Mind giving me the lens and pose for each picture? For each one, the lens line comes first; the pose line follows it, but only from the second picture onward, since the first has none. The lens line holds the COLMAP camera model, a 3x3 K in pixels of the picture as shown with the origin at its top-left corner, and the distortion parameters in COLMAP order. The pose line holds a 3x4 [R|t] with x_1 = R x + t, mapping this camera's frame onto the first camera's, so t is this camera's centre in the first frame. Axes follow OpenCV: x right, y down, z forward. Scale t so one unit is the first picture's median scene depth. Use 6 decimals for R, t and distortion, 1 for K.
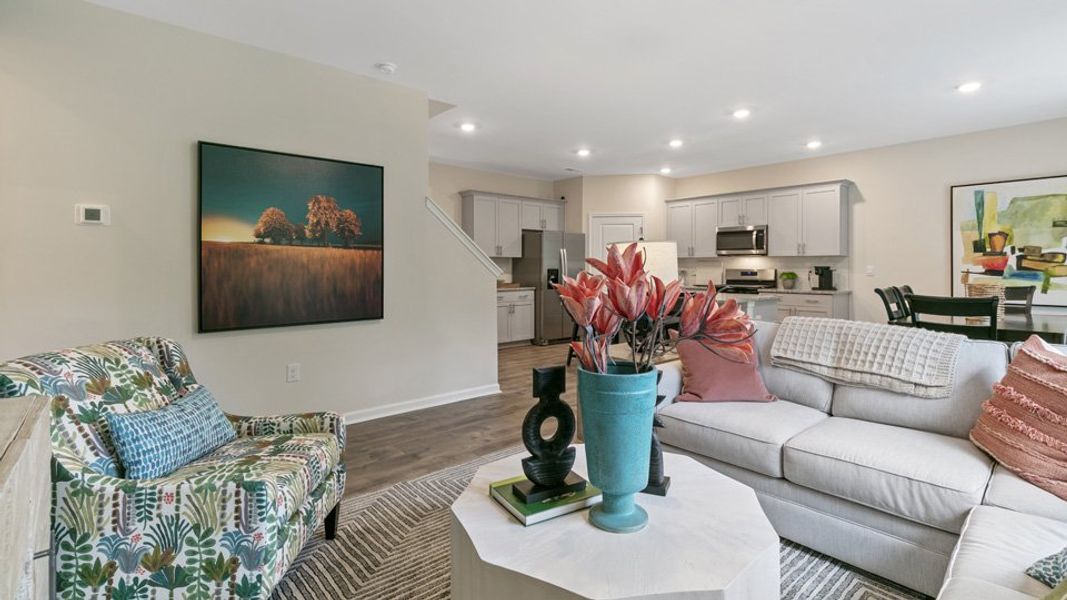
lens RADIAL K [[483.6, 0, 535.1], [0, 483.6, 252.3], [0, 0, 1]] dist [0.002120, 0.000349]
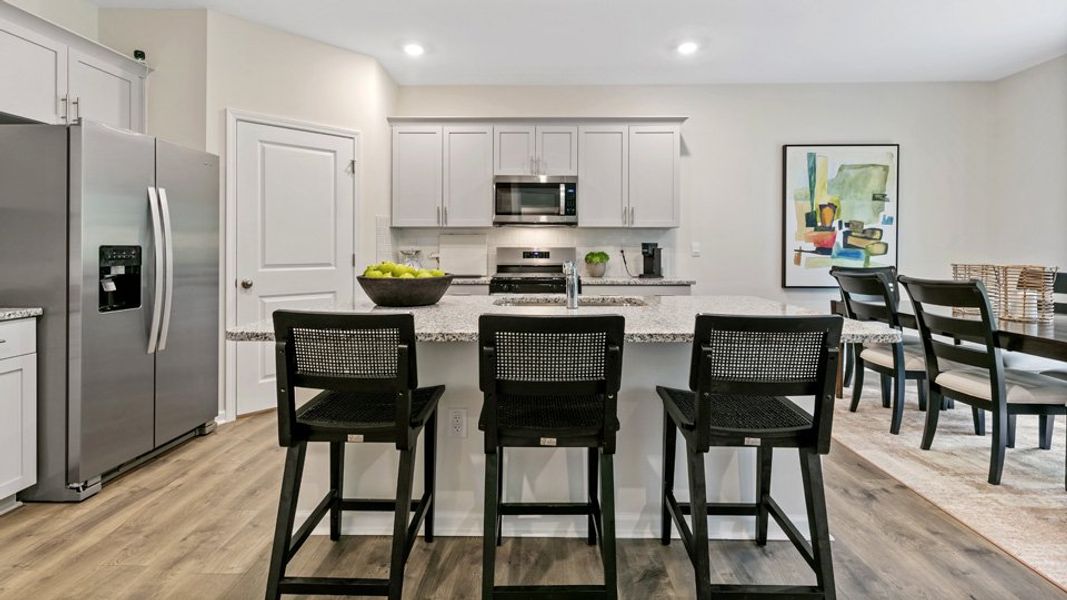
lens RADIAL K [[483.6, 0, 535.1], [0, 483.6, 252.3], [0, 0, 1]] dist [0.002120, 0.000349]
pose [[0.668078, -0.004555, 0.744078, -0.025330], [-0.023573, 0.999350, 0.027283, 0.032314], [-0.743718, -0.035767, 0.667536, 0.792234]]
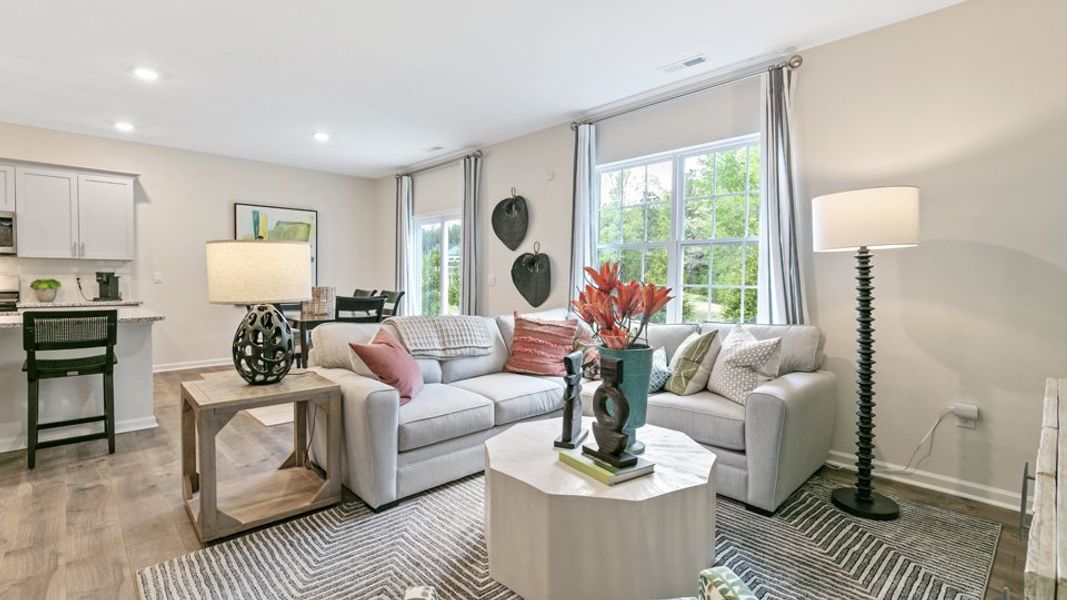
lens RADIAL K [[488.8, 0, 534.6], [0, 488.8, 293.8], [0, 0, 1]] dist [0.000466, -0.000015]
pose [[-0.039695, -0.034242, 0.998625, -0.332154], [-0.038535, 0.998722, 0.032714, 0.011891], [-0.998469, -0.037183, -0.040964, 0.350640]]
